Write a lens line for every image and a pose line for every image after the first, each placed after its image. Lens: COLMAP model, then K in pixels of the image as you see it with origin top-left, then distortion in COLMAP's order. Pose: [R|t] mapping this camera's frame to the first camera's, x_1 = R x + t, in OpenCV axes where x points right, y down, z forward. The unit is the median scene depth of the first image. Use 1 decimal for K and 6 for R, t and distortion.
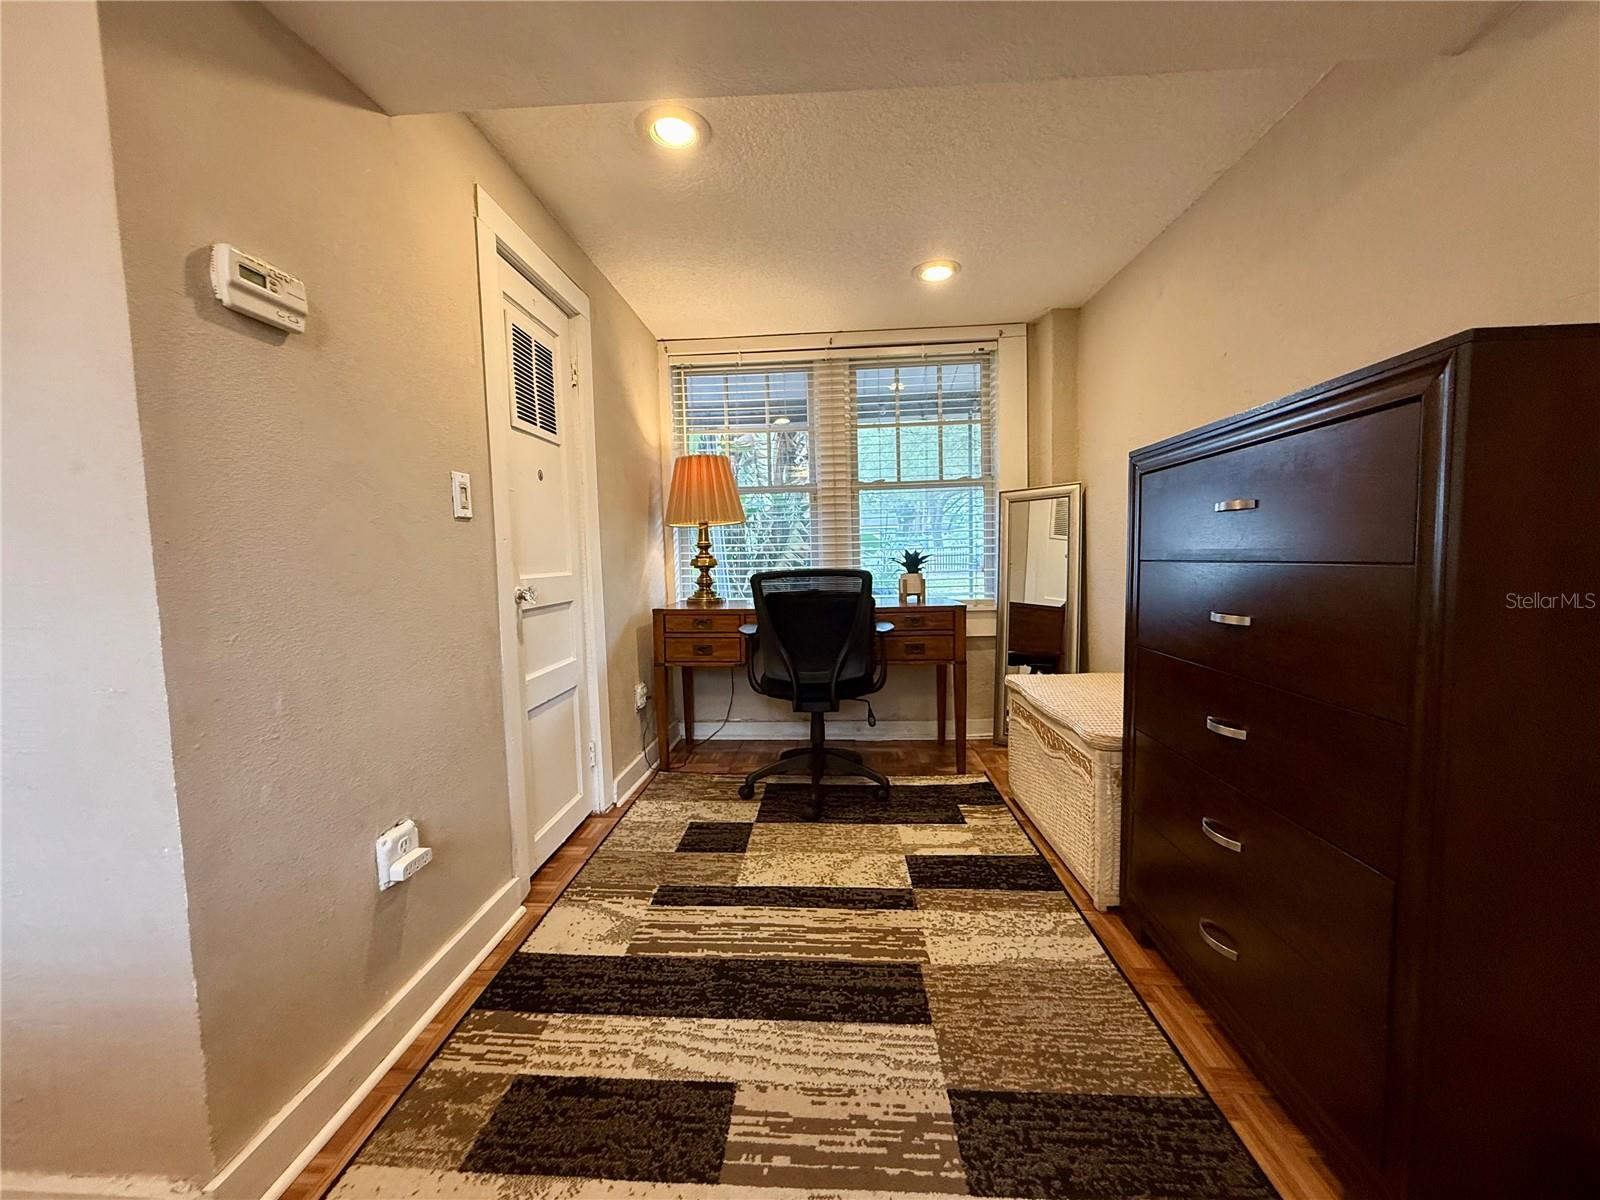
lens RADIAL K [[639.0, 0, 796.6], [0, 639.0, 601.9], [0, 0, 1]] dist [0.001756, -0.000389]
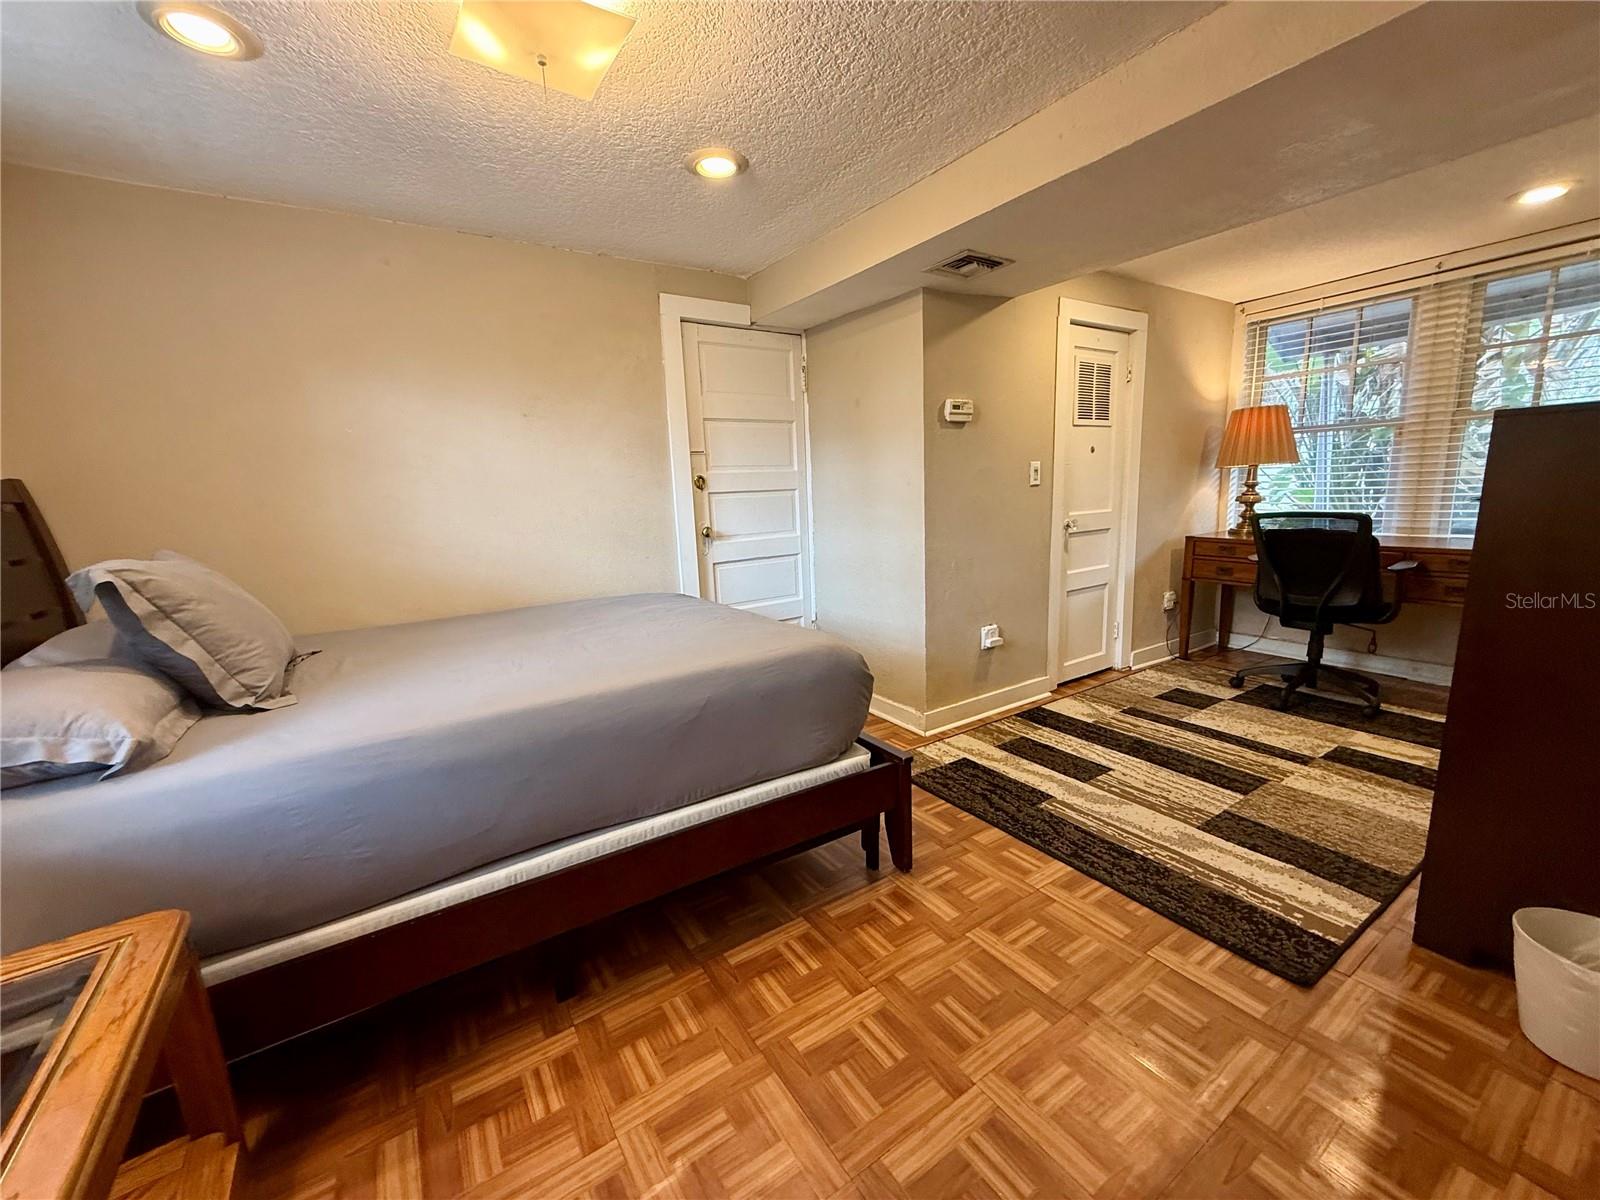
lens RADIAL K [[639.0, 0, 796.6], [0, 639.0, 601.9], [0, 0, 1]] dist [0.001756, -0.000389]
pose [[0.592381, 0.141615, -0.793114, 0.536313], [-0.032810, 0.987854, 0.151881, -0.042096], [0.804990, -0.063949, 0.589832, -0.632676]]
